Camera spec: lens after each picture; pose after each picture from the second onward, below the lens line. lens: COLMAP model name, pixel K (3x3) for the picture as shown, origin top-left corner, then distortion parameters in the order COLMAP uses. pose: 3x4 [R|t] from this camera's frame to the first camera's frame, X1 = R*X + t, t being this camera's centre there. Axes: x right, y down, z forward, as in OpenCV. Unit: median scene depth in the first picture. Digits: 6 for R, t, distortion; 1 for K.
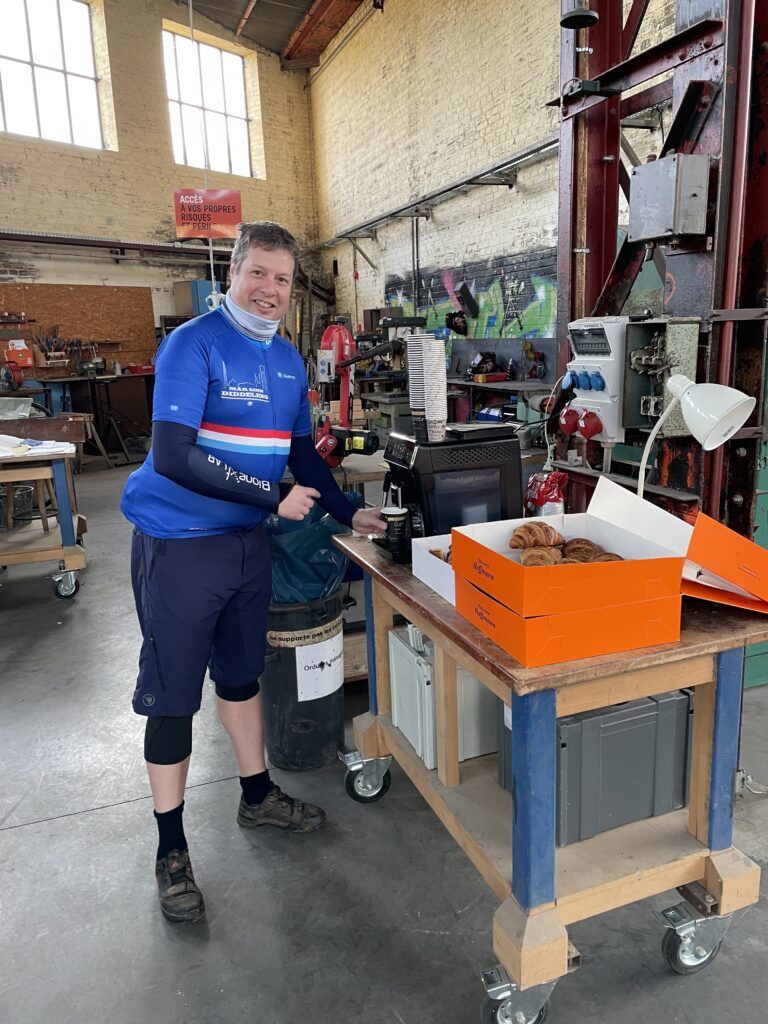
lens RADIAL K [[775.5, 0, 390.7], [0, 775.5, 508.4], [0, 0, 1]] dist [0.033515, -0.044413]
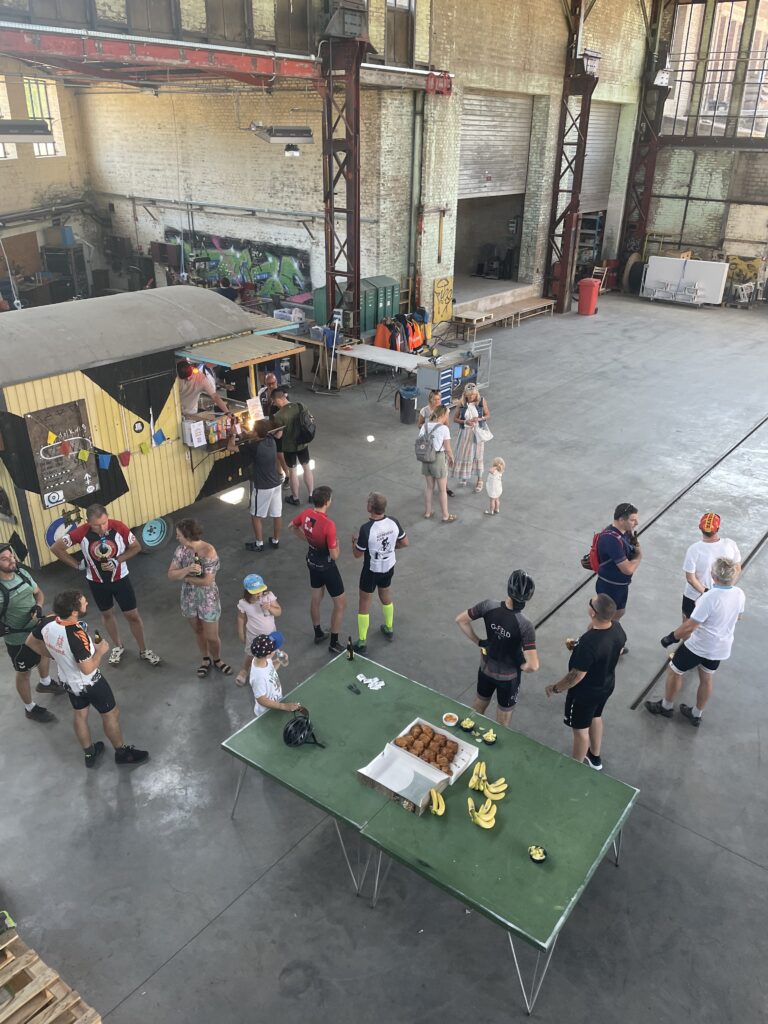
lens RADIAL K [[775.5, 0, 391.7], [0, 775.5, 512.6], [0, 0, 1]] dist [0.033515, -0.044413]
pose [[0.845468, -0.185333, 0.500835, -0.848437], [0.068735, 0.967812, 0.242105, -0.036981], [-0.529585, -0.170267, 0.830993, -1.439098]]
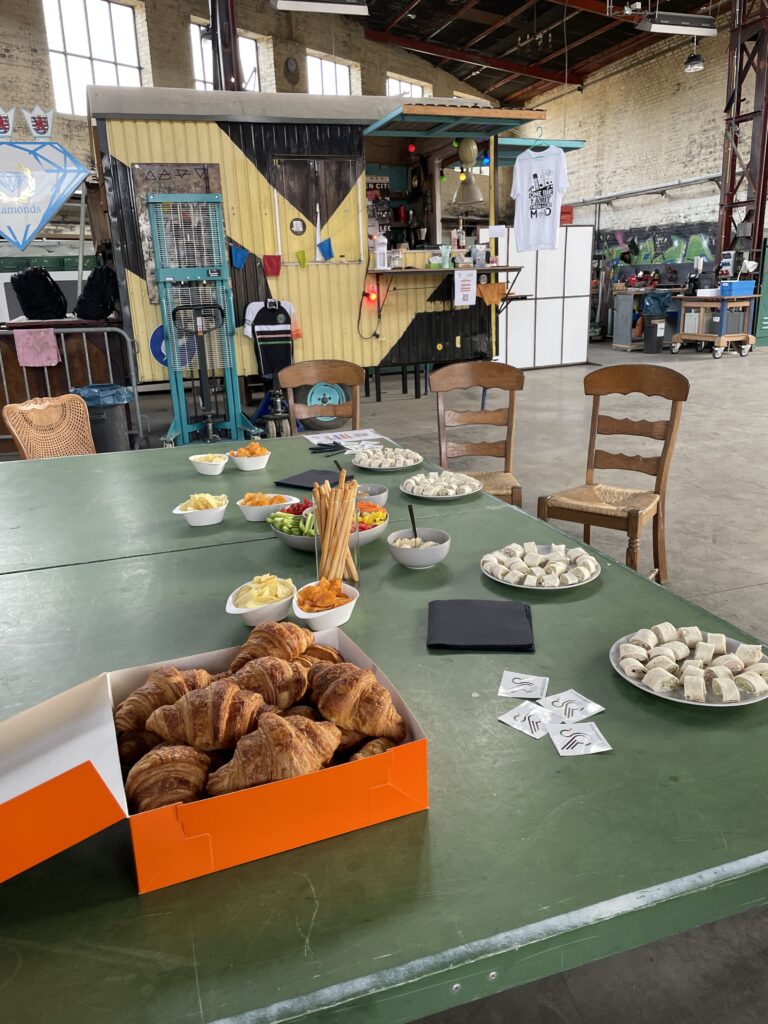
lens RADIAL K [[775.5, 0, 382.9], [0, 775.5, 503.7], [0, 0, 1]] dist [0.033515, -0.044413]
pose [[0.999079, 0.011794, -0.041255, -0.478125], [-0.009278, 0.998116, 0.060654, 0.302360], [0.041893, -0.060216, 0.997306, -1.161352]]
